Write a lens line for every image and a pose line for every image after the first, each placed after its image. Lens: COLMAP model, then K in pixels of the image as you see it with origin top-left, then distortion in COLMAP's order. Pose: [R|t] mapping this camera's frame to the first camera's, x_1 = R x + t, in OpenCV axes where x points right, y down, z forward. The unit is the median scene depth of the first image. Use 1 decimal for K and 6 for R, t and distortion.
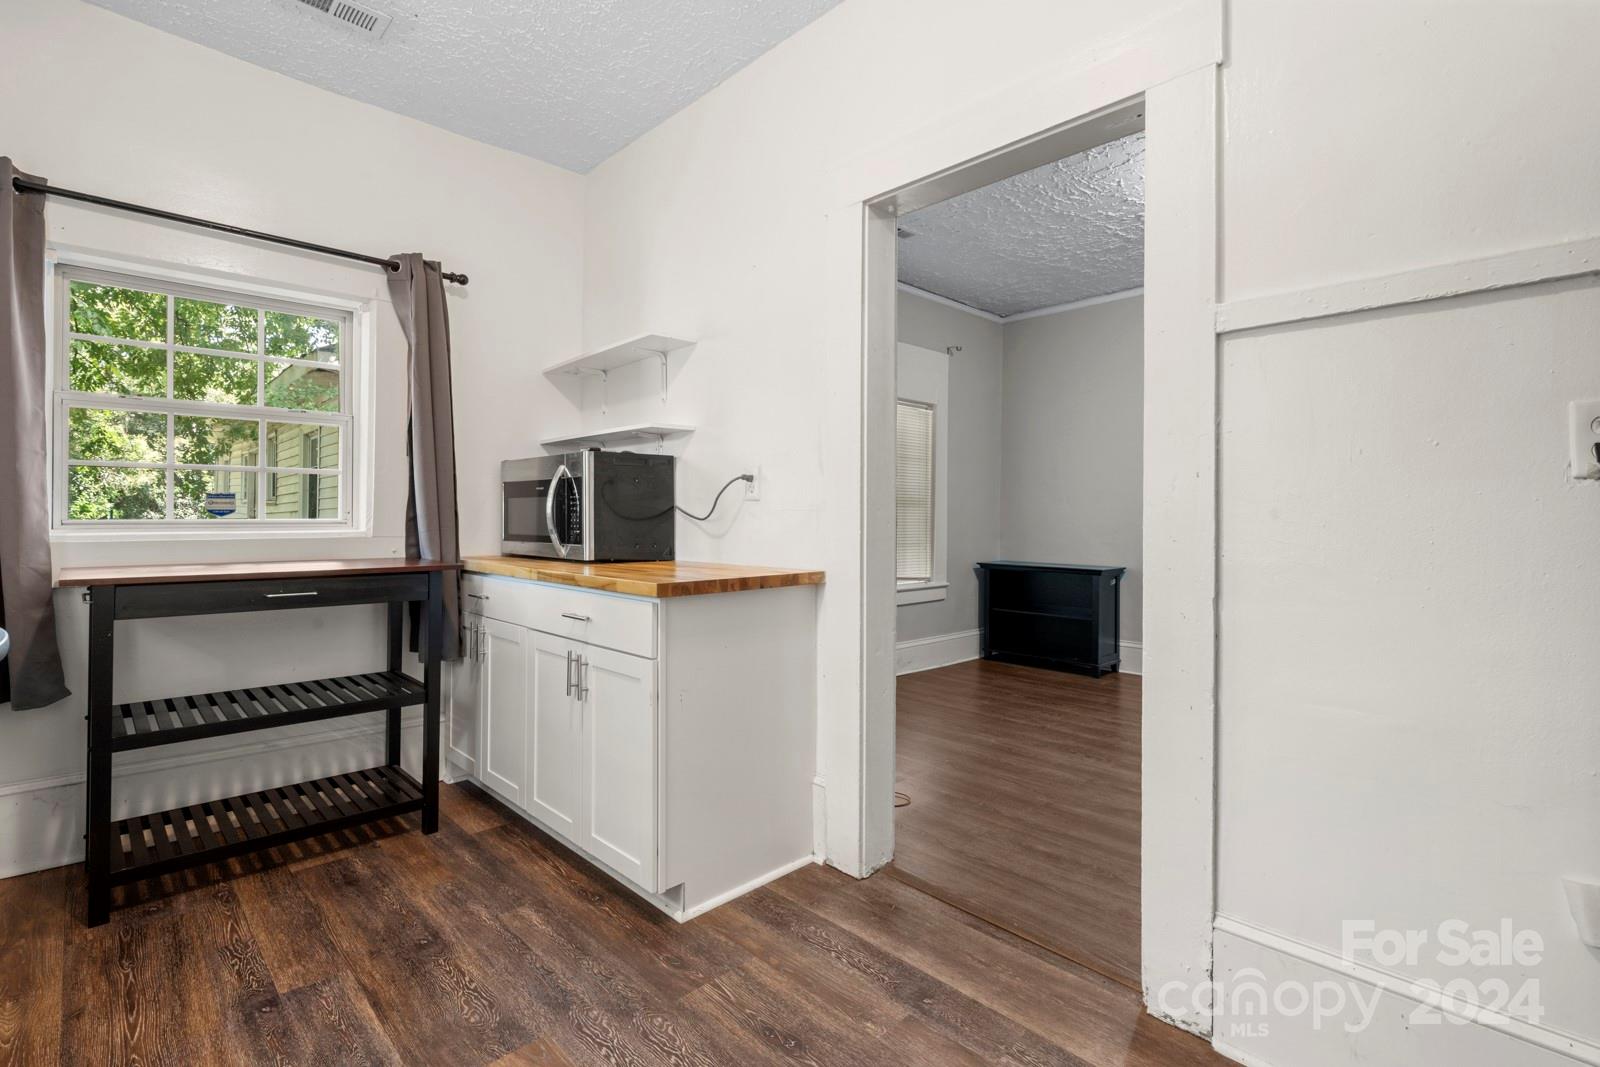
lens RADIAL K [[729.3, 0, 805.9], [0, 729.3, 527.5], [0, 0, 1]] dist [-0.014073, 0.000082]
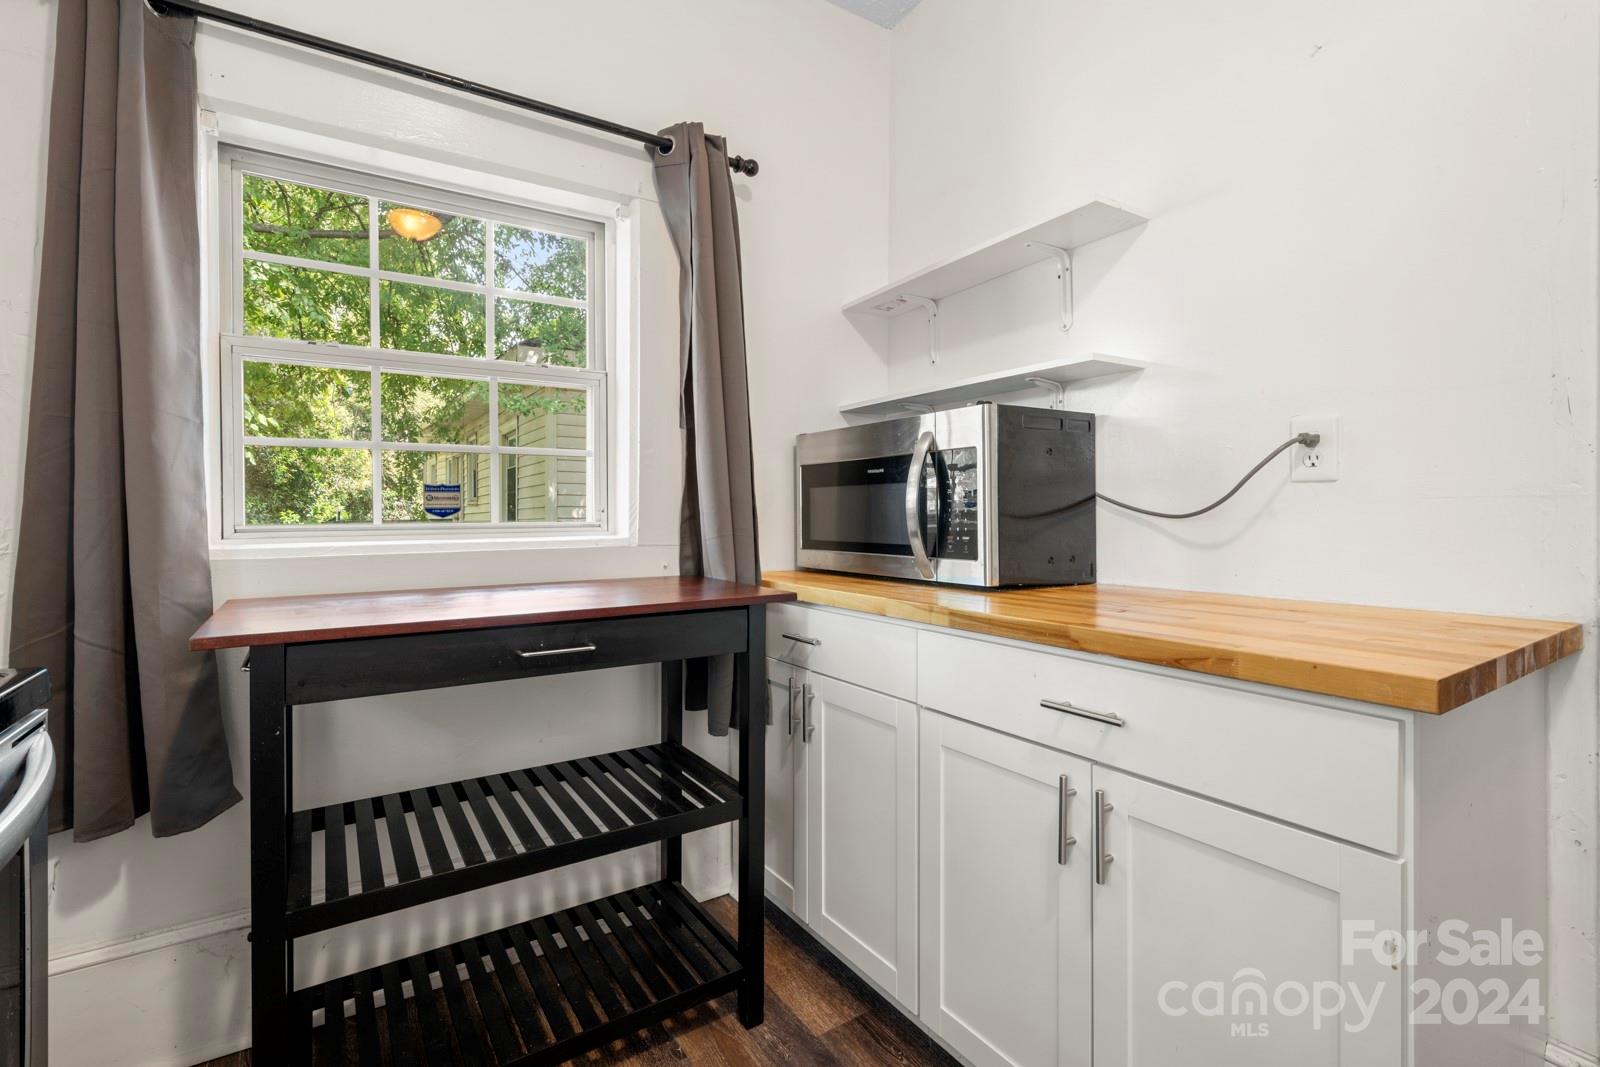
lens RADIAL K [[692.2, 0, 793.9], [0, 692.2, 532.9], [0, 0, 1]] dist [-0.014883, -0.000022]
pose [[0.981688, -0.003808, -0.190459, -0.331953], [0.006661, 0.999875, 0.014345, -0.007767], [0.190381, -0.015351, 0.981590, 0.391115]]
